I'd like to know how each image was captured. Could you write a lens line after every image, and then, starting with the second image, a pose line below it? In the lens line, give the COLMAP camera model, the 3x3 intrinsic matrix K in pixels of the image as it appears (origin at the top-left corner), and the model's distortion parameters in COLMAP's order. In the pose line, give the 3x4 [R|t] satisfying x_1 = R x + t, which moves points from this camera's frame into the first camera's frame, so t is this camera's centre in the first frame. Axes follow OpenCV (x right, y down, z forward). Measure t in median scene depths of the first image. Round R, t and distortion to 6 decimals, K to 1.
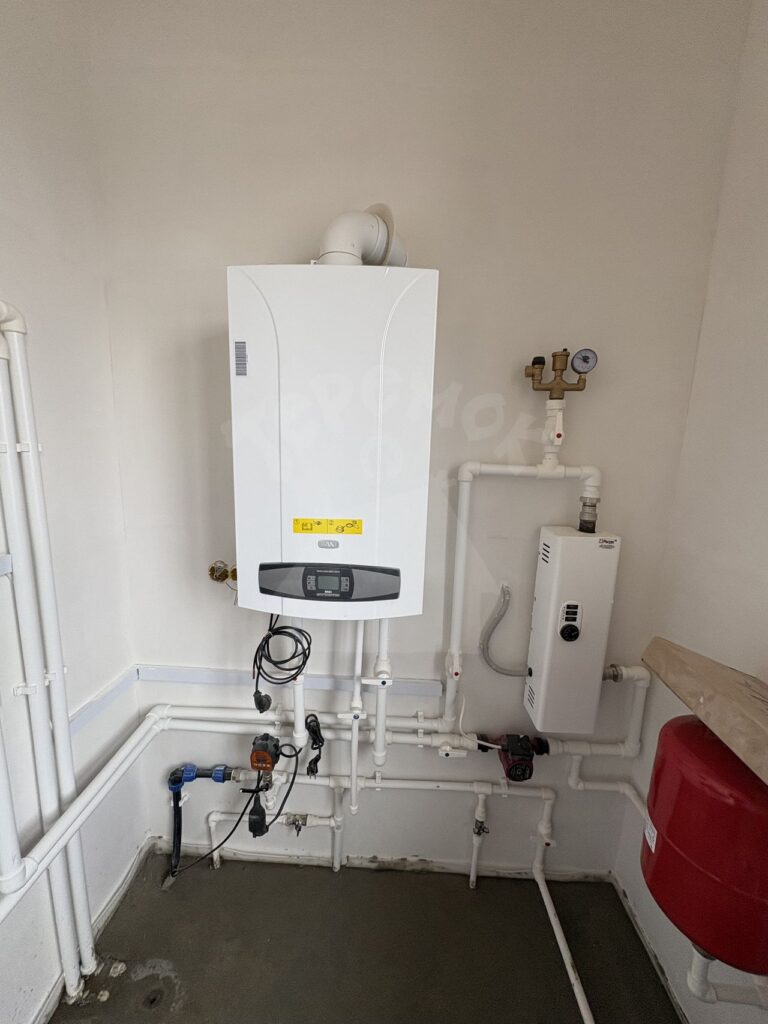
lens RADIAL K [[407.3, 0, 384.0], [0, 407.3, 512.0], [0, 0, 1]] dist [0.000910, 0.000464]
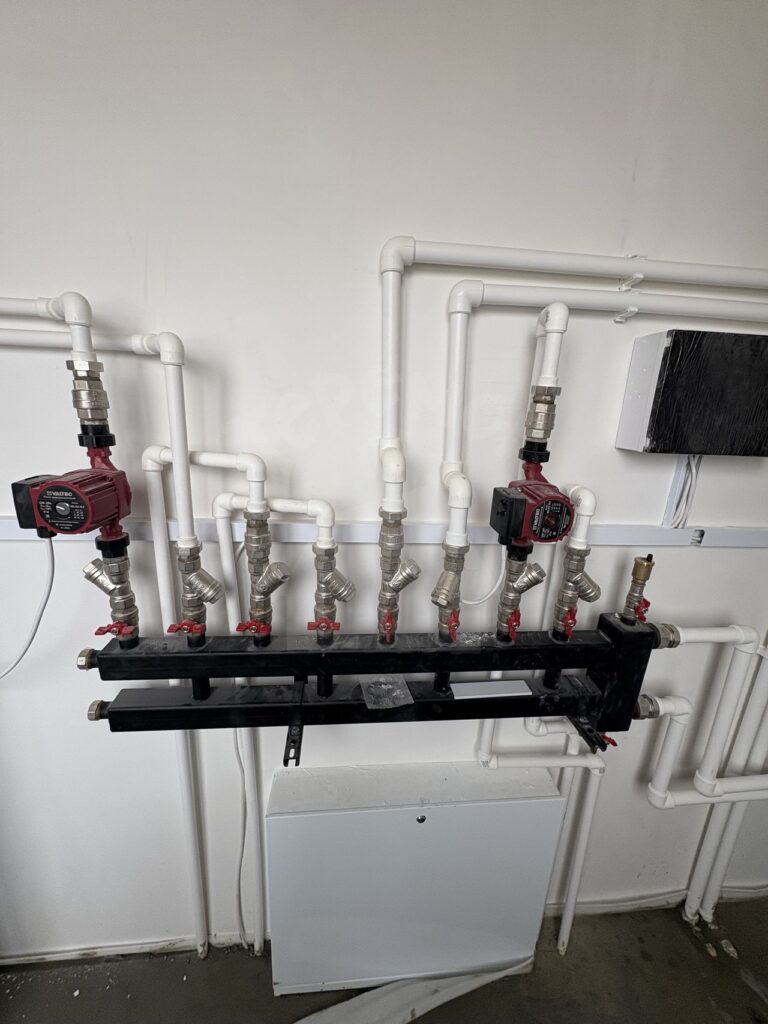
lens RADIAL K [[407.3, 0, 384.0], [0, 407.3, 512.0], [0, 0, 1]] dist [0.000910, 0.000464]
pose [[0.132275, 0.229388, -0.964305, -0.031906], [-0.208142, 0.957591, 0.199240, 0.051707], [0.969113, 0.174358, 0.174410, -0.195933]]
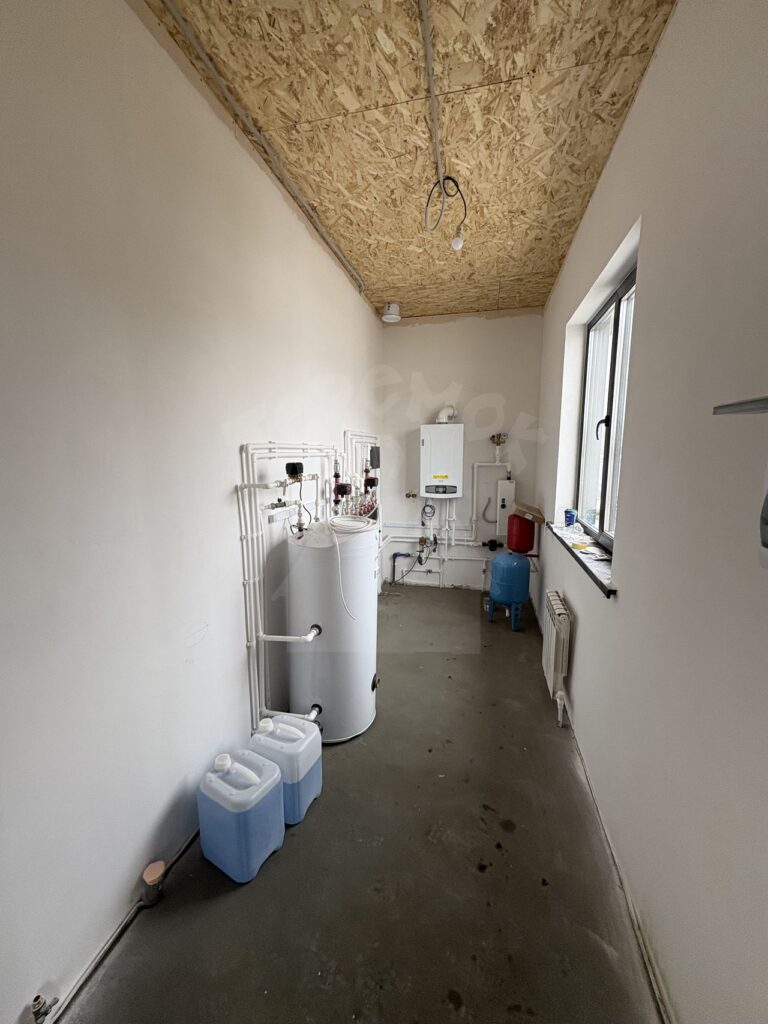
lens RADIAL K [[407.3, 0, 384.0], [0, 407.3, 512.0], [0, 0, 1]] dist [0.000910, 0.000464]
pose [[0.979713, -0.009147, -0.200197, 0.118256], [0.003474, 0.999583, -0.028672, 0.434386], [0.200376, 0.027395, 0.979336, -2.813760]]
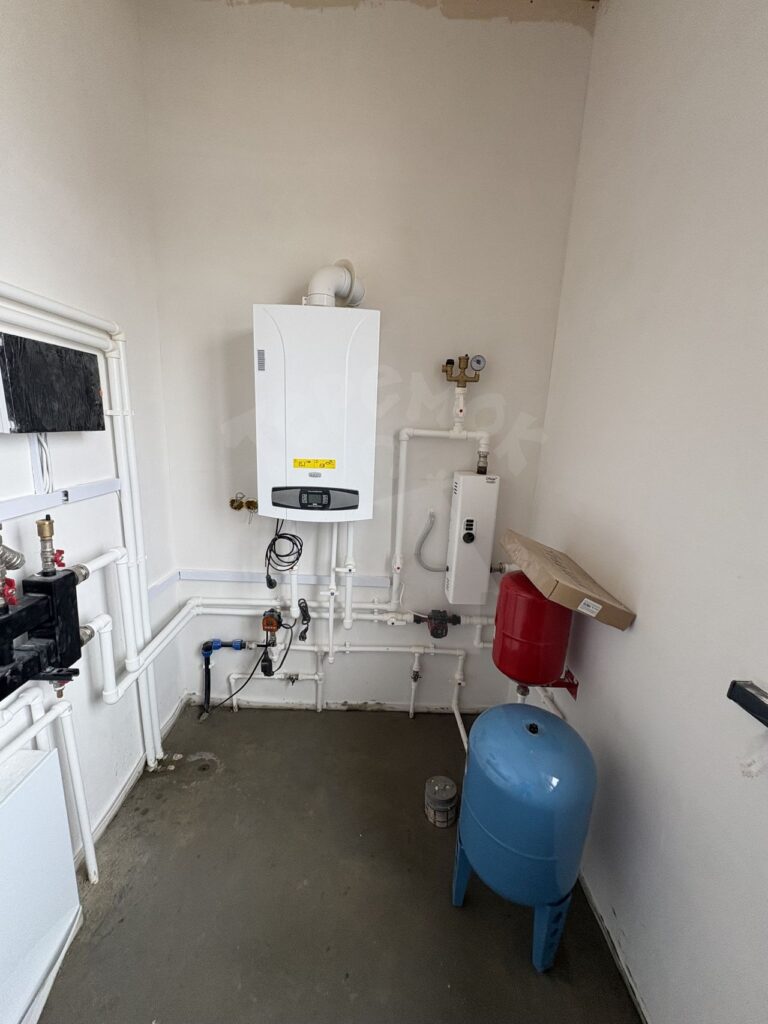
lens RADIAL K [[407.3, 0, 384.0], [0, 407.3, 512.0], [0, 0, 1]] dist [0.000910, 0.000464]
pose [[0.998277, -0.000276, 0.058682, 0.035587], [-0.002749, 0.998671, 0.051457, 0.111035], [-0.058619, -0.051529, 0.996950, -0.517597]]
